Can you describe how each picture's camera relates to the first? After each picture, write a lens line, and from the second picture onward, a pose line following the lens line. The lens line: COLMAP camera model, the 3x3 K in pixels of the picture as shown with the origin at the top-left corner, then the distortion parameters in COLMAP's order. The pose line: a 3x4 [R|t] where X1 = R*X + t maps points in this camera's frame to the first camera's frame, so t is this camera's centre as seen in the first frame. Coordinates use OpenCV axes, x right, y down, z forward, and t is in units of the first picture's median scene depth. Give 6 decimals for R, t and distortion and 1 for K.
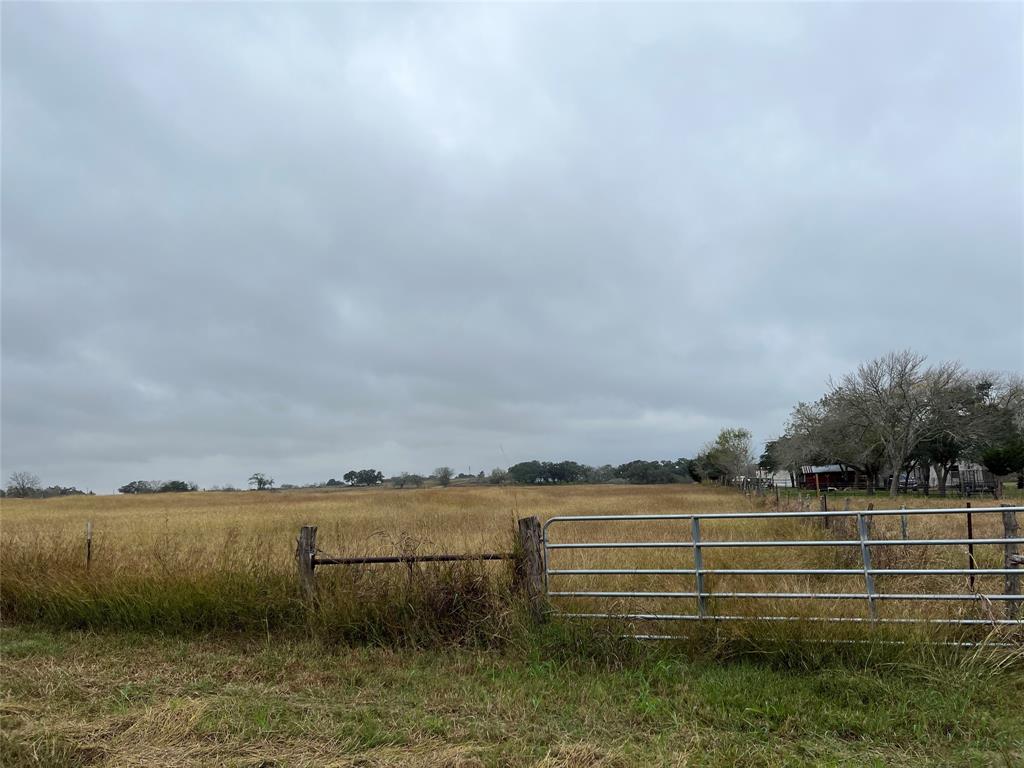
lens RADIAL K [[808.9, 0, 519.8], [0, 808.9, 380.4], [0, 0, 1]] dist [0.101365, -0.088148]
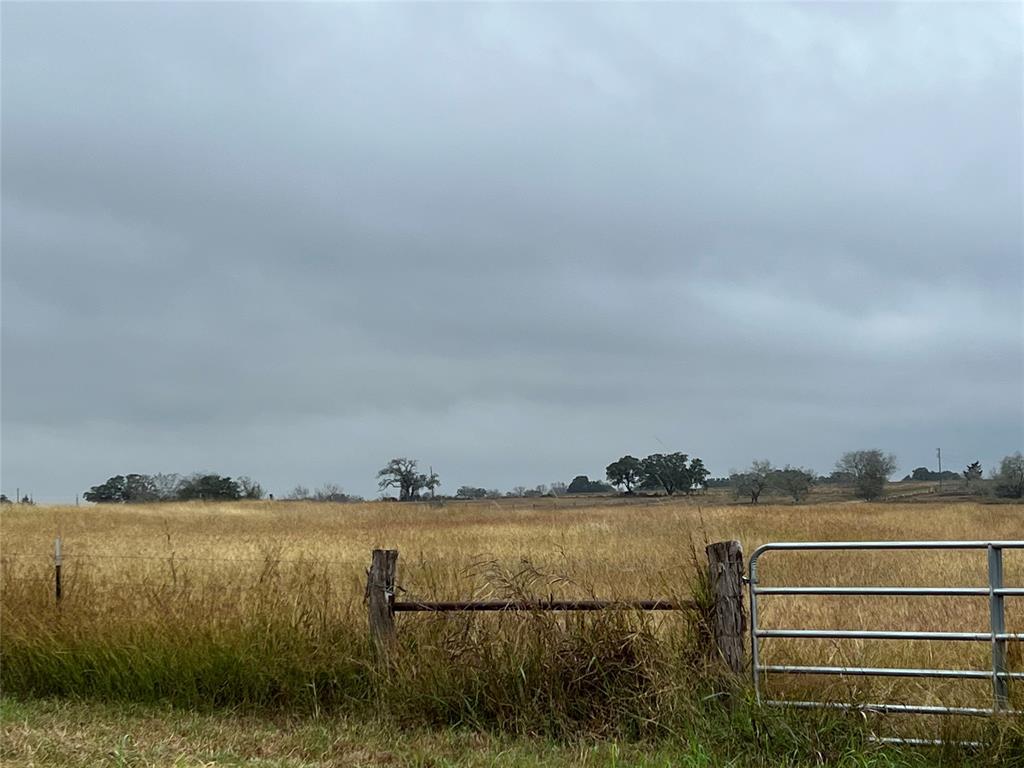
lens RADIAL K [[2299.1, 0, 498.2], [0, 2299.1, 315.5], [0, 0, 1]] dist [0.250970, 0.000000]
pose [[0.965076, -0.007622, -0.261860, 0.287557], [0.020423, 0.998724, 0.046196, -0.077447], [0.261173, -0.049931, 0.964000, -0.657873]]
